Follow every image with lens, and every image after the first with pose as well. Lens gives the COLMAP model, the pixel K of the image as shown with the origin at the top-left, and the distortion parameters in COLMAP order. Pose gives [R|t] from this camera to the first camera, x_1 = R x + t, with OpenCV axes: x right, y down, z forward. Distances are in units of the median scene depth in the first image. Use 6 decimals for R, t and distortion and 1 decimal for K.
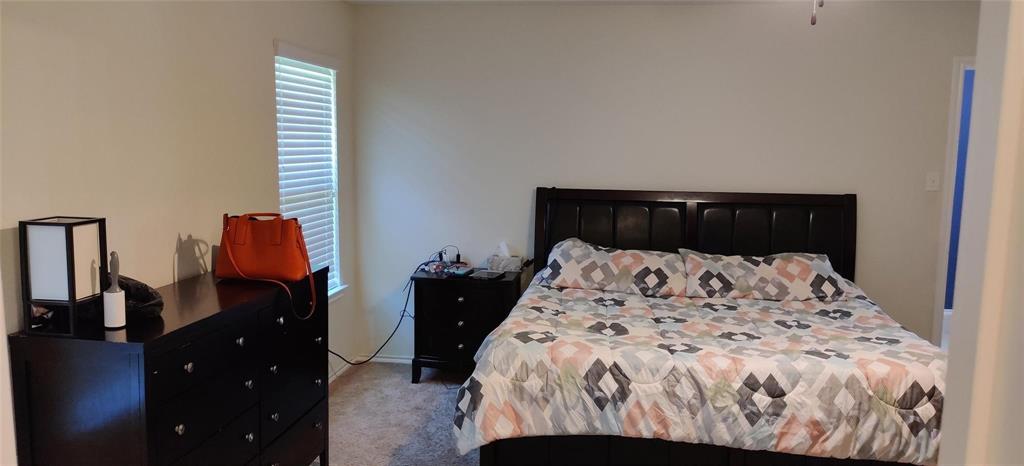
lens RADIAL K [[767.1, 0, 513.1], [0, 767.1, 232.7], [0, 0, 1]] dist [0.033623, -0.038089]
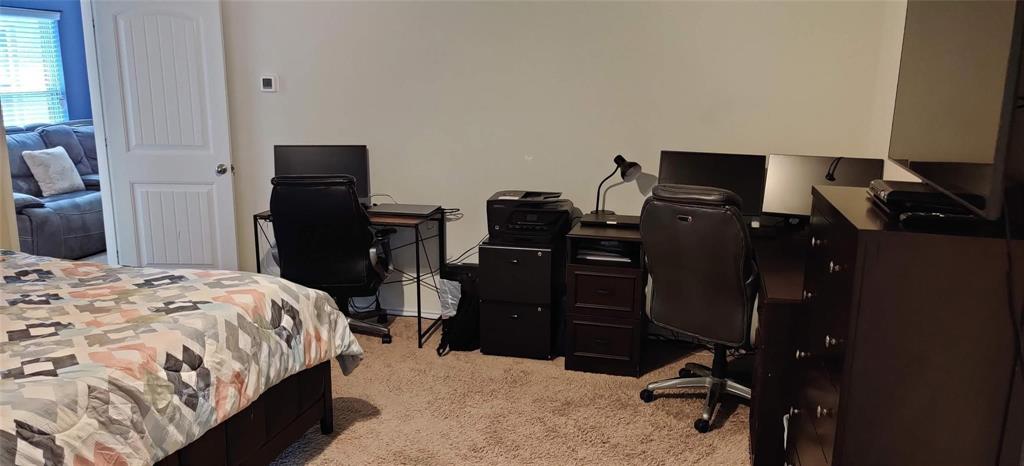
lens RADIAL K [[767.1, 0, 513.0], [0, 767.1, 234.2], [0, 0, 1]] dist [0.033623, -0.038089]
pose [[0.155039, -0.221076, 0.962854, -0.376063], [0.121910, 0.971471, 0.203424, -0.056694], [-0.980358, 0.085842, 0.177568, 0.486747]]
